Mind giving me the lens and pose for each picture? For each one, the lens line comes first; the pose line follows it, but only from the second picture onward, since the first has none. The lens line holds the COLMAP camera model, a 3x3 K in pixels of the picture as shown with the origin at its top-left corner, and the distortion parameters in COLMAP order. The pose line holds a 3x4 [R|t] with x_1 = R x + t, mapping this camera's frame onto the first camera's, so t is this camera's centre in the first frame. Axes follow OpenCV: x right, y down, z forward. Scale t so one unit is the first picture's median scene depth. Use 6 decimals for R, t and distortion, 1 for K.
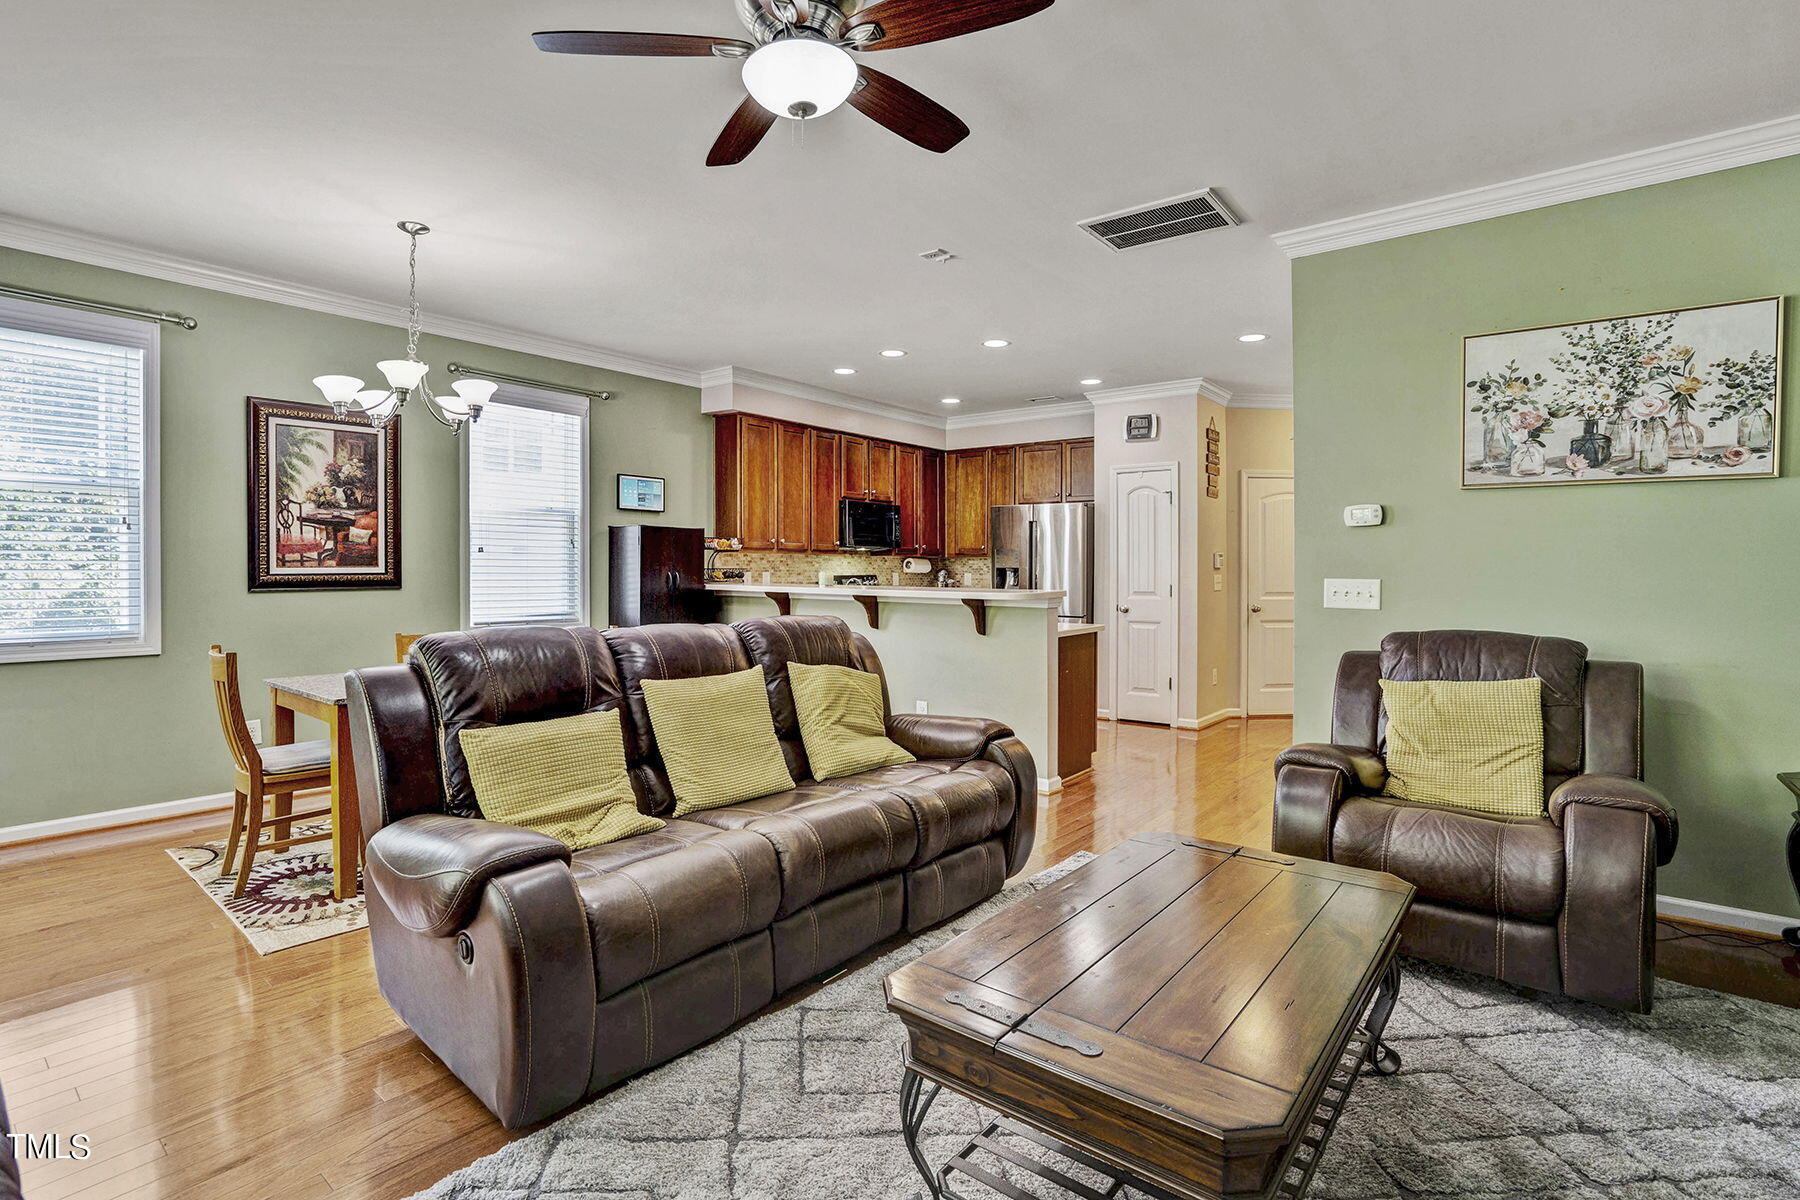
lens RADIAL K [[846.0, 0, 877.3], [0, 846.0, 574.9], [0, 0, 1]] dist [-0.041671, 0.013374]
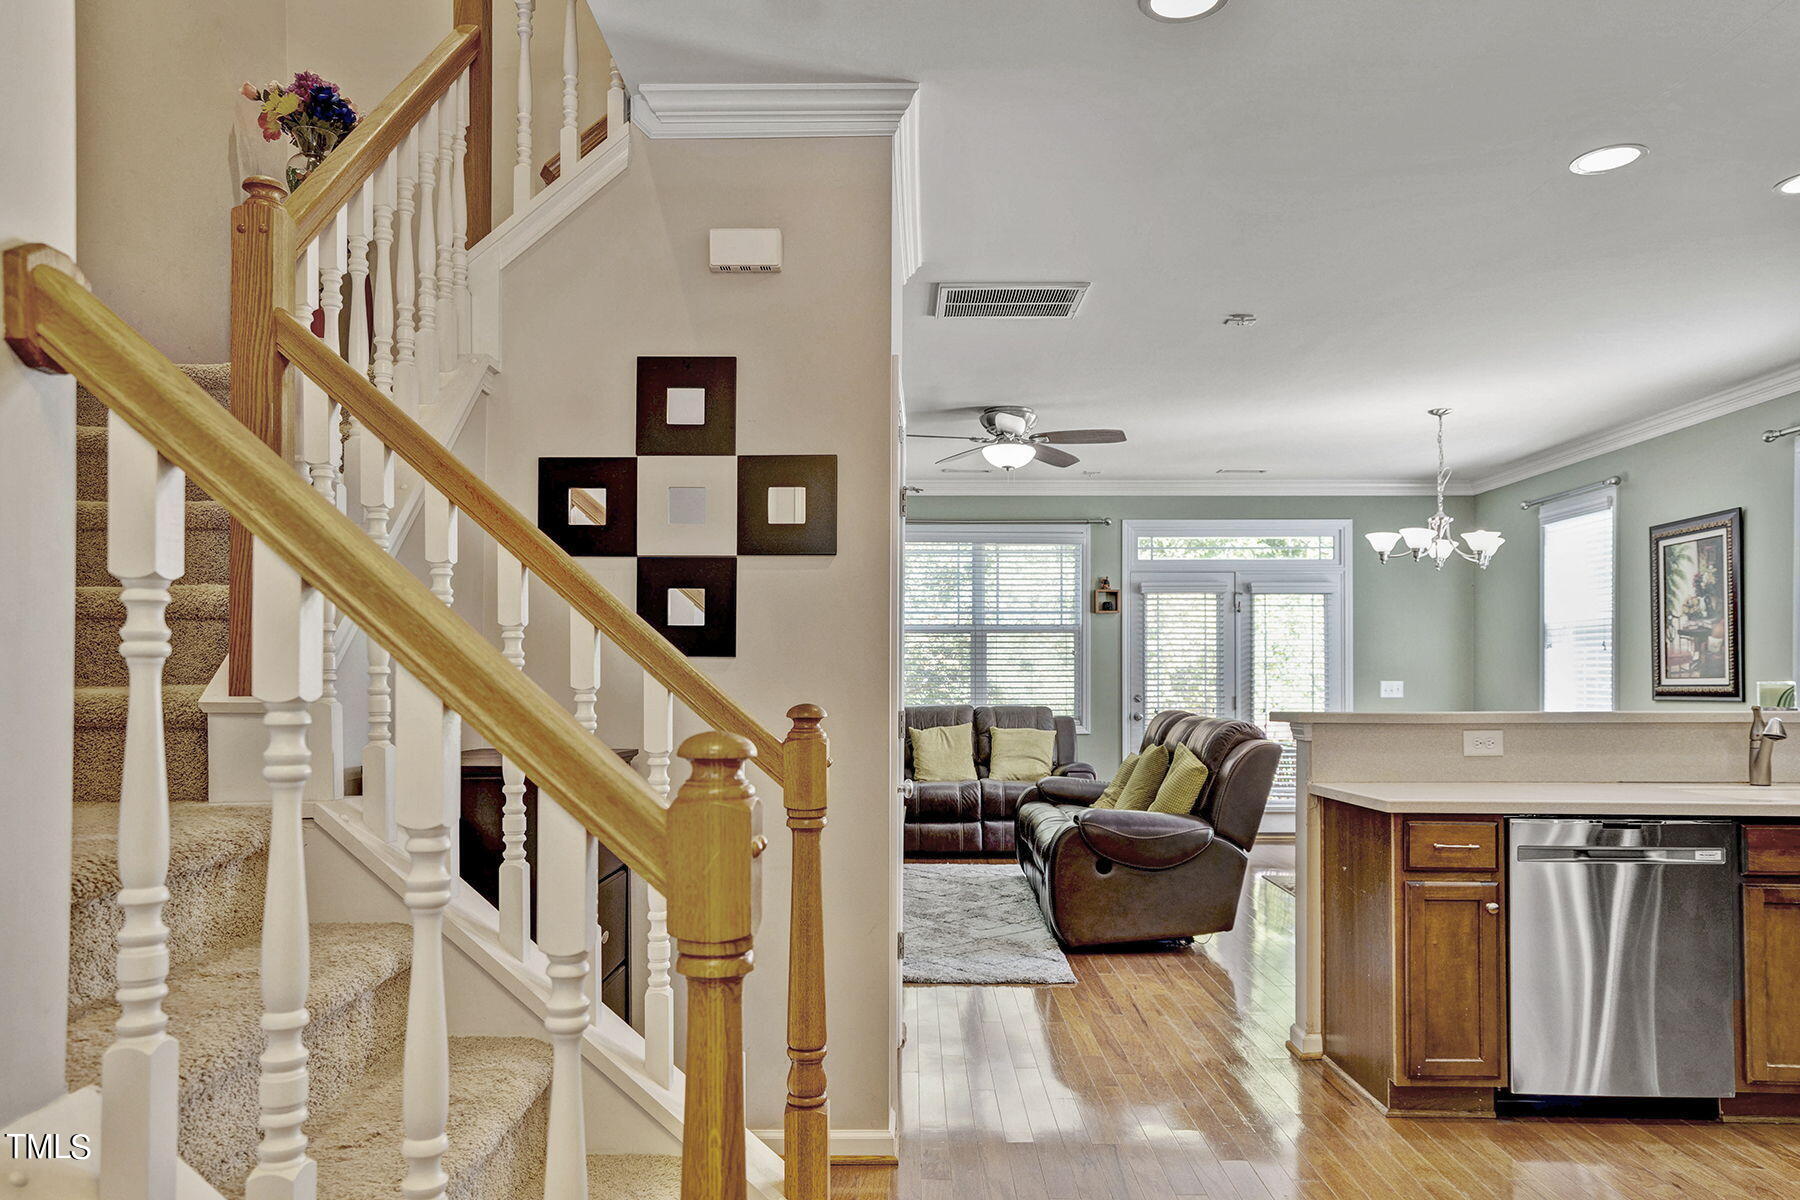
lens RADIAL K [[1234.5, 0, 889.6], [0, 1234.5, 675.2], [0, 0, 1]] dist [0.006469, 0.013104]
pose [[-0.774622, -0.006003, -0.632396, 1.038086], [-0.007125, 0.999974, -0.000765, -0.005384], [0.632384, 0.003913, -0.774645, 1.564402]]
